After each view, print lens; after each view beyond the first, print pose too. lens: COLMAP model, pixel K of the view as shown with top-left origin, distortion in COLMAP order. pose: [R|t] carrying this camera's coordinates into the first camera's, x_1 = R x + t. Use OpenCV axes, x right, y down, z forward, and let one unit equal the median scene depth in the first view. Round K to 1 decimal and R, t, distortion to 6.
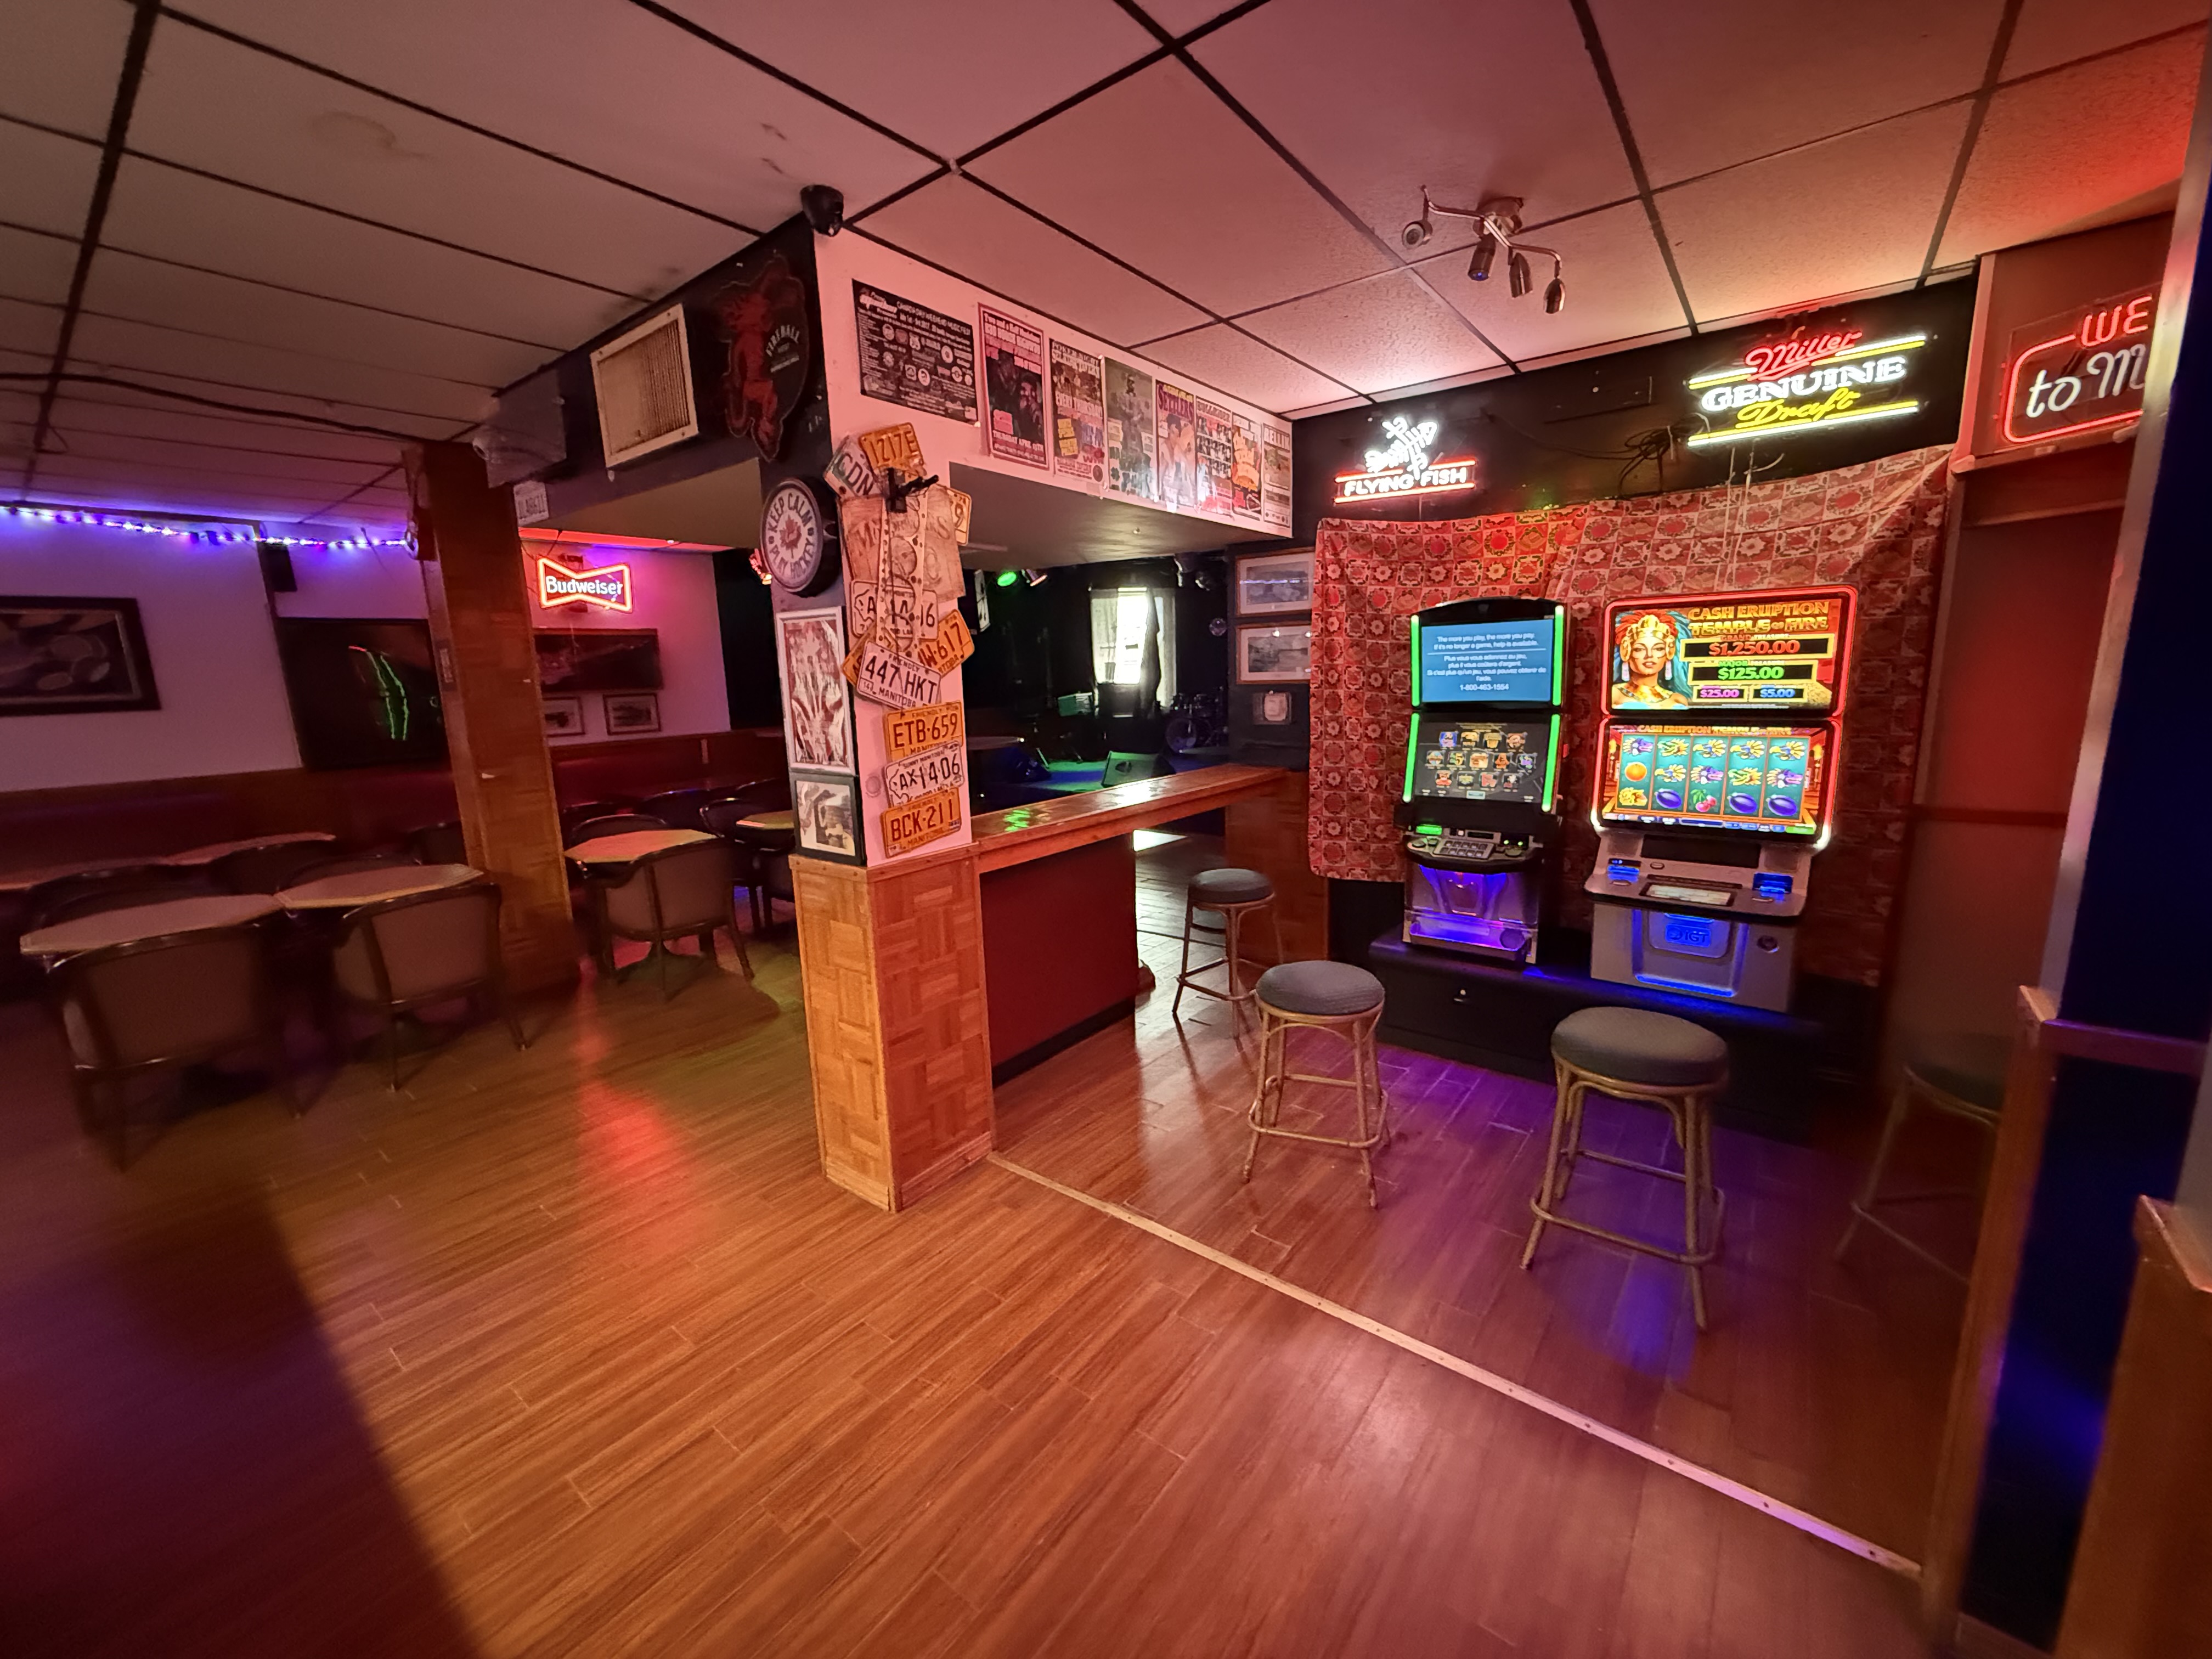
lens RADIAL K [[879.9, 0, 1103.6], [0, 879.9, 828.7], [0, 0, 1]] dist [-0.001617, -0.000232]
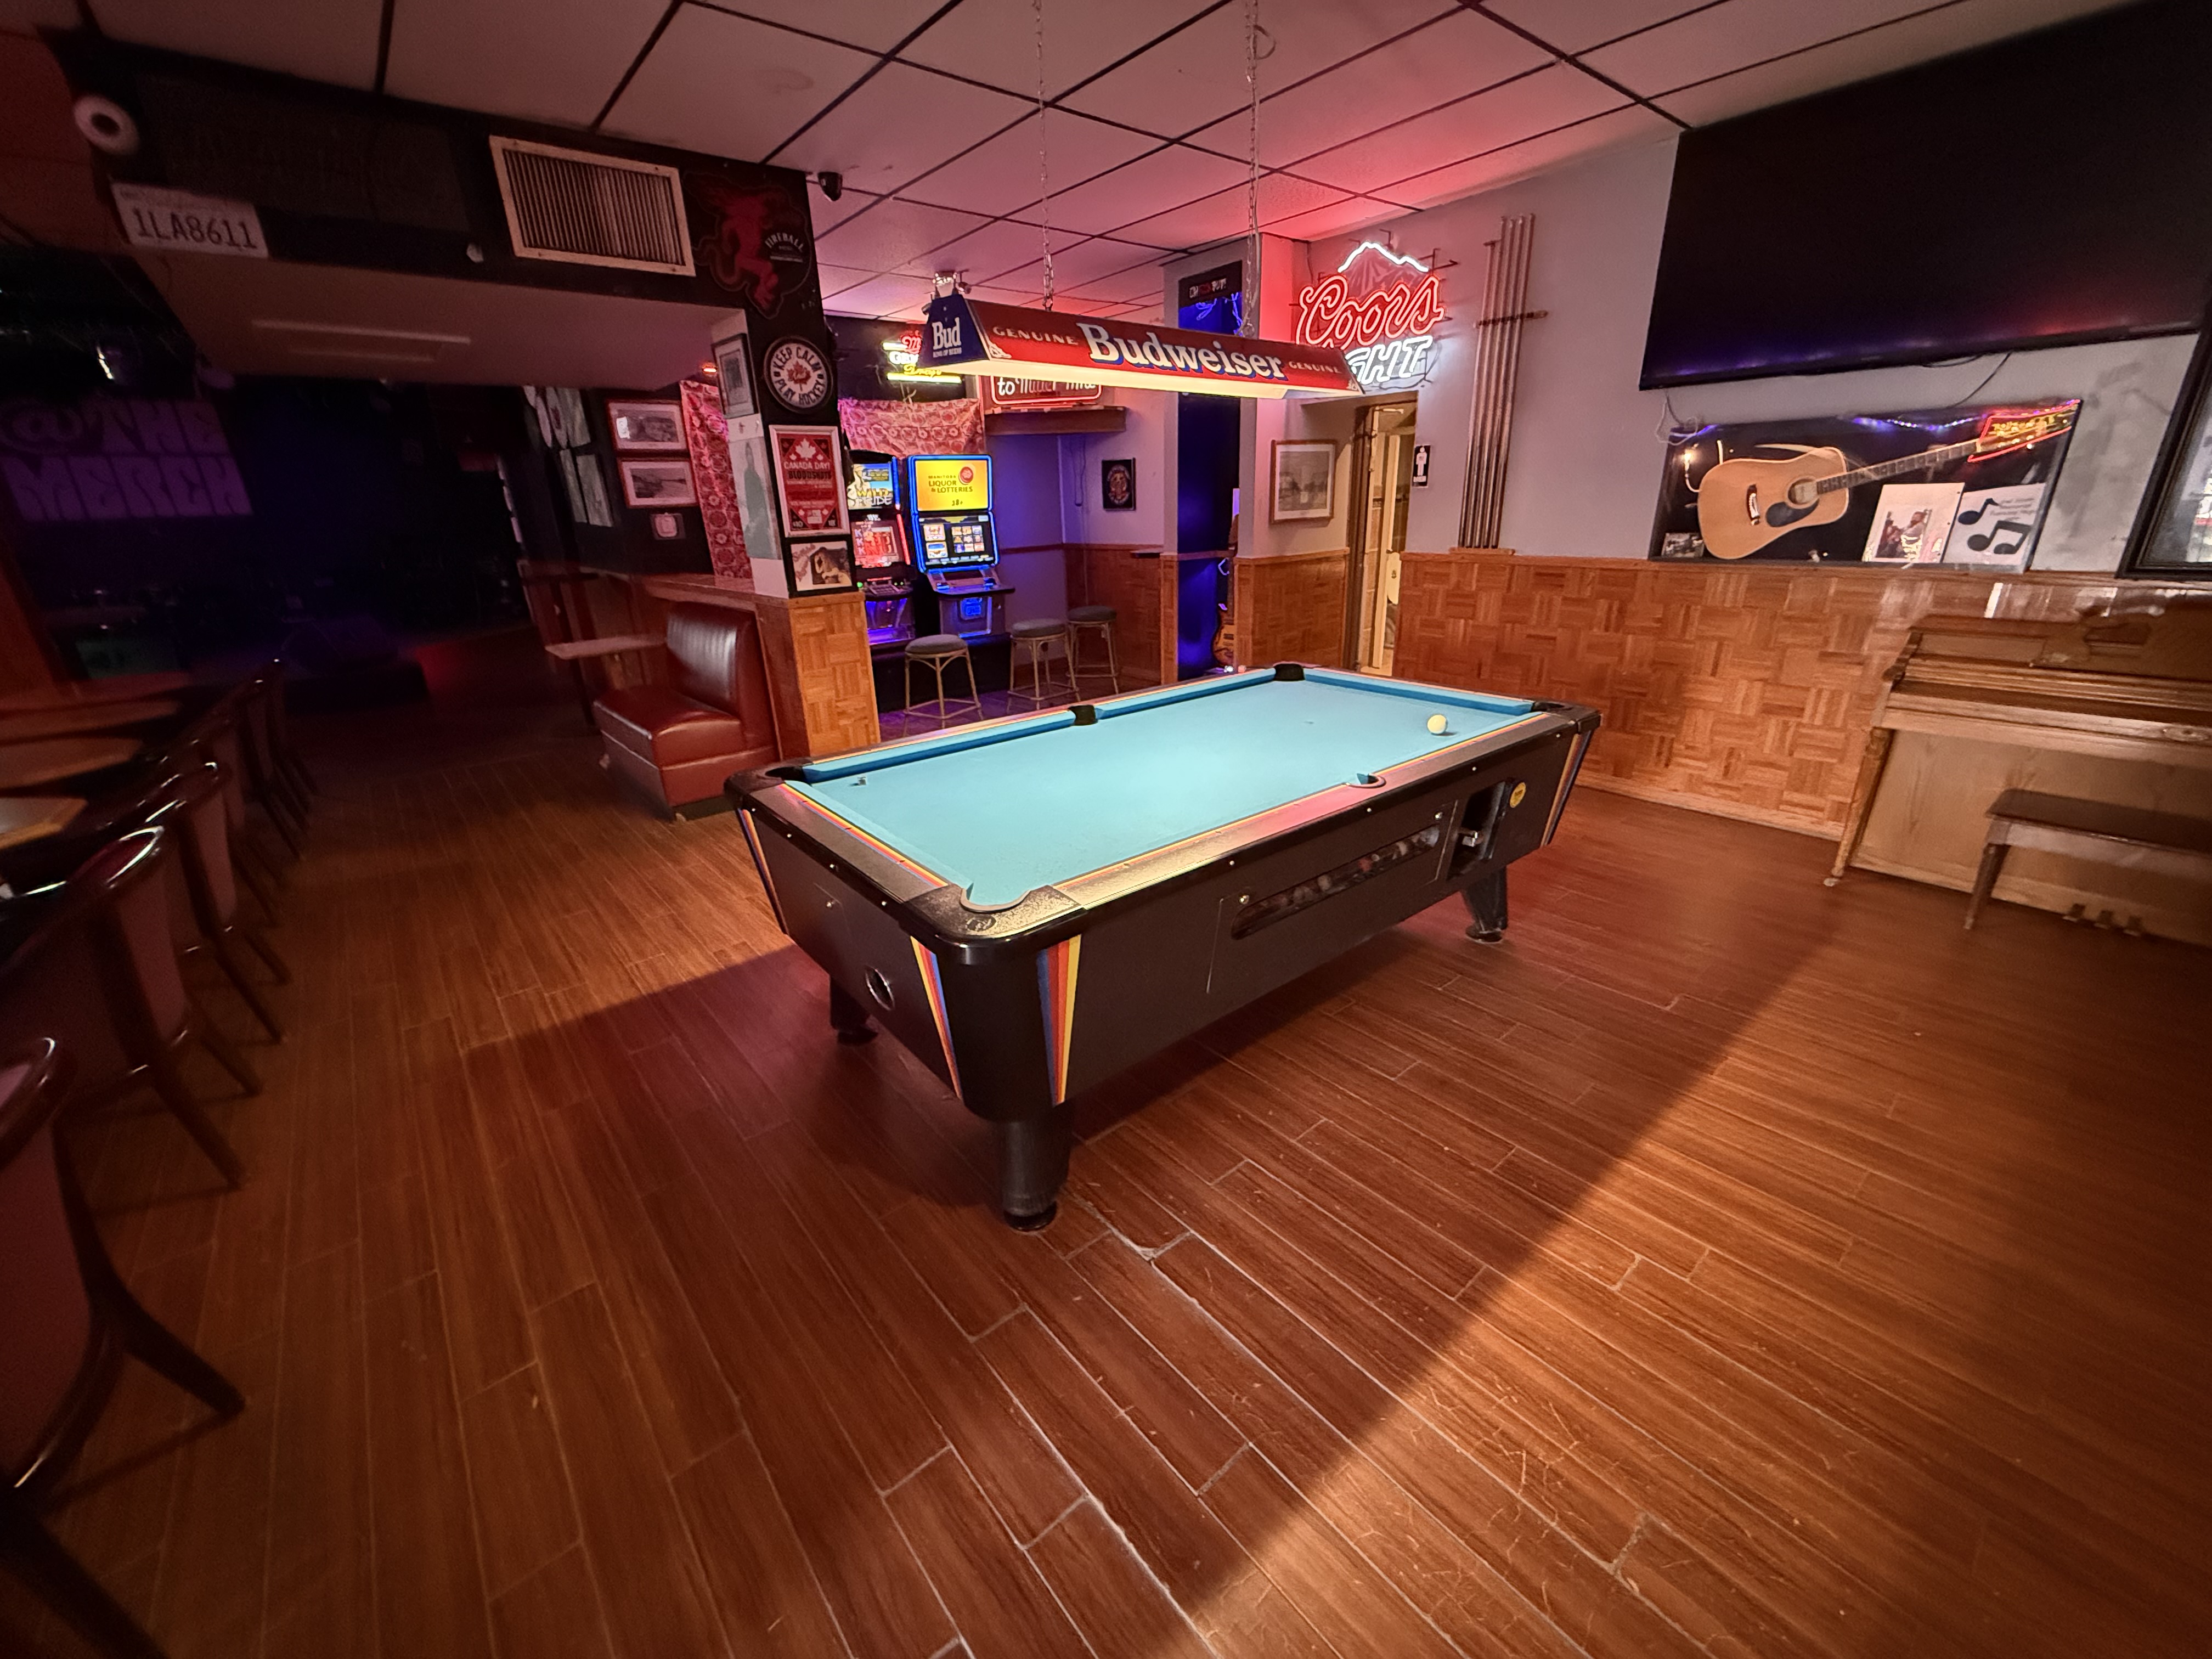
lens RADIAL K [[879.9, 0, 1099.9], [0, 879.9, 830.1], [0, 0, 1]] dist [-0.001617, -0.000232]
pose [[0.210593, -0.323977, 0.922328, -1.453213], [0.205196, 0.937118, 0.282320, 0.070785], [-0.955796, 0.129803, 0.263829, 0.132437]]
